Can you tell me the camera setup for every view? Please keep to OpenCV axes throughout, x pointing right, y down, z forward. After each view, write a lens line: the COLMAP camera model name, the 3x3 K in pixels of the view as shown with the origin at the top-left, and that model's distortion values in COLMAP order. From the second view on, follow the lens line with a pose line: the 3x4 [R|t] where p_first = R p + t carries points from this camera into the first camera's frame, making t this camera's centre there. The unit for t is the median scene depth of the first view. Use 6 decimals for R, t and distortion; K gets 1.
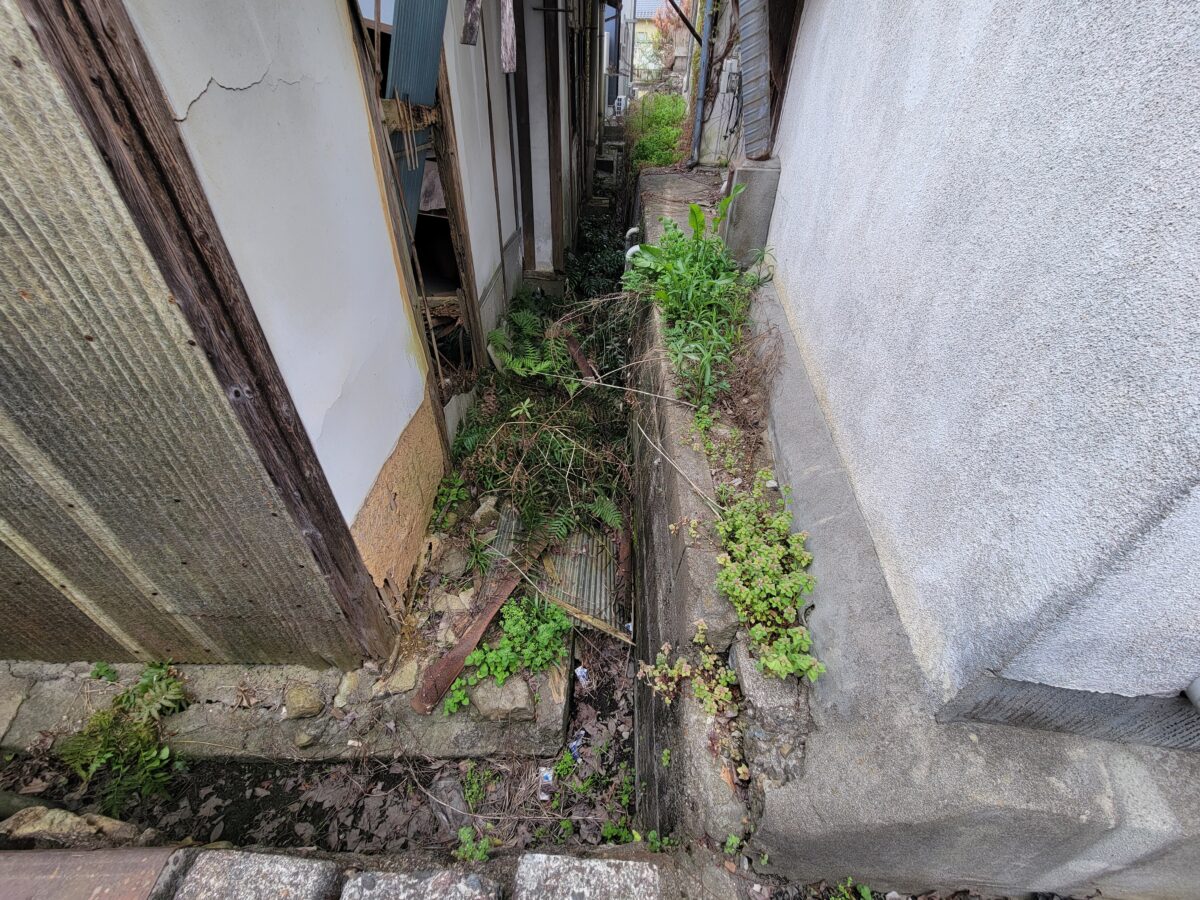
lens RADIAL K [[487.8, 0, 598.2], [0, 487.8, 446.9], [0, 0, 1]] dist [0.000877, -0.000025]
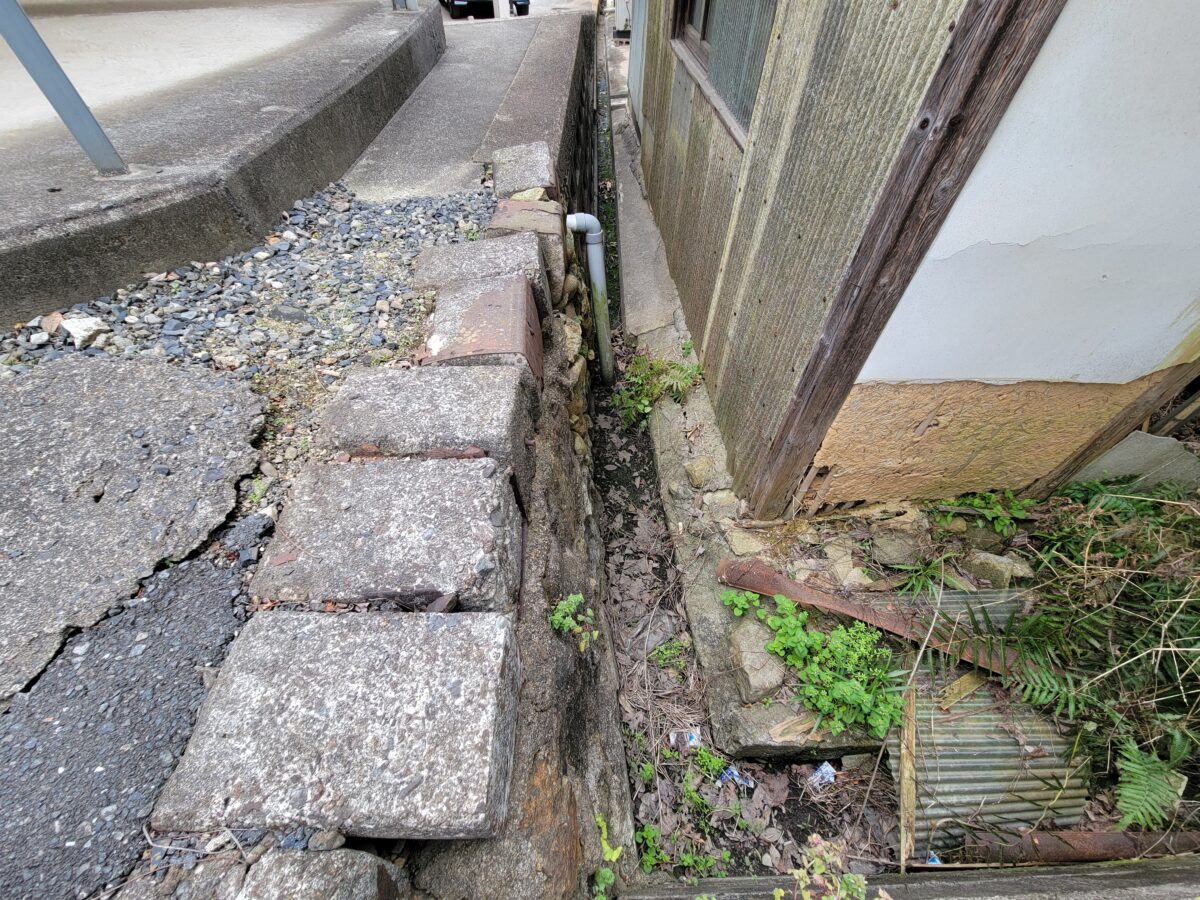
lens RADIAL K [[487.8, 0, 598.2], [0, 487.8, 446.9], [0, 0, 1]] dist [0.000877, -0.000025]
pose [[0.067663, 0.735297, -0.674359, 0.080000], [-0.650106, 0.545212, 0.529250, 0.057466], [0.756825, 0.402594, 0.514912, 0.229954]]
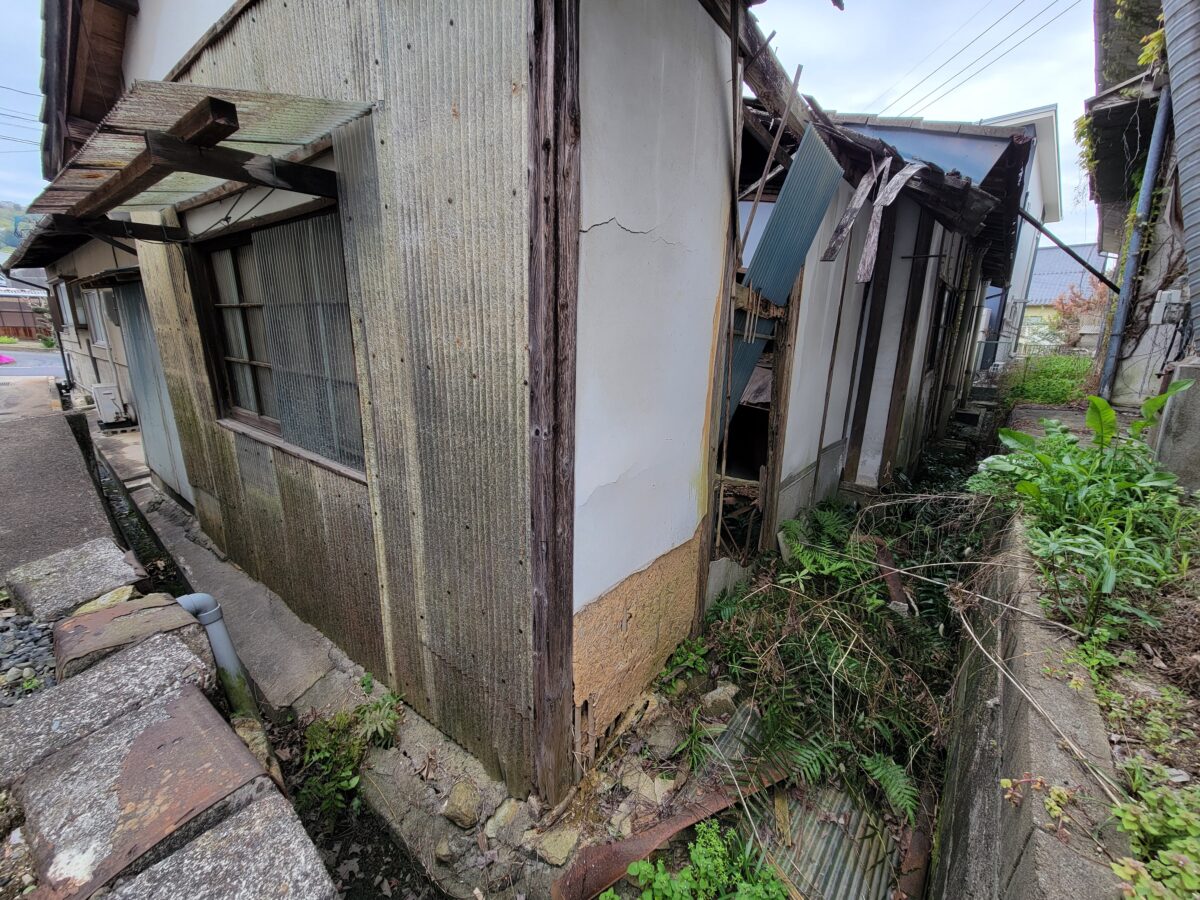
lens RADIAL K [[487.4, 0, 598.3], [0, 487.4, 447.9], [0, 0, 1]] dist [0.006855, -0.004470]
pose [[0.798791, 0.133161, -0.586686, 0.038546], [-0.378682, 0.869058, -0.318336, 0.136521], [0.467475, 0.476451, 0.744622, 0.122431]]
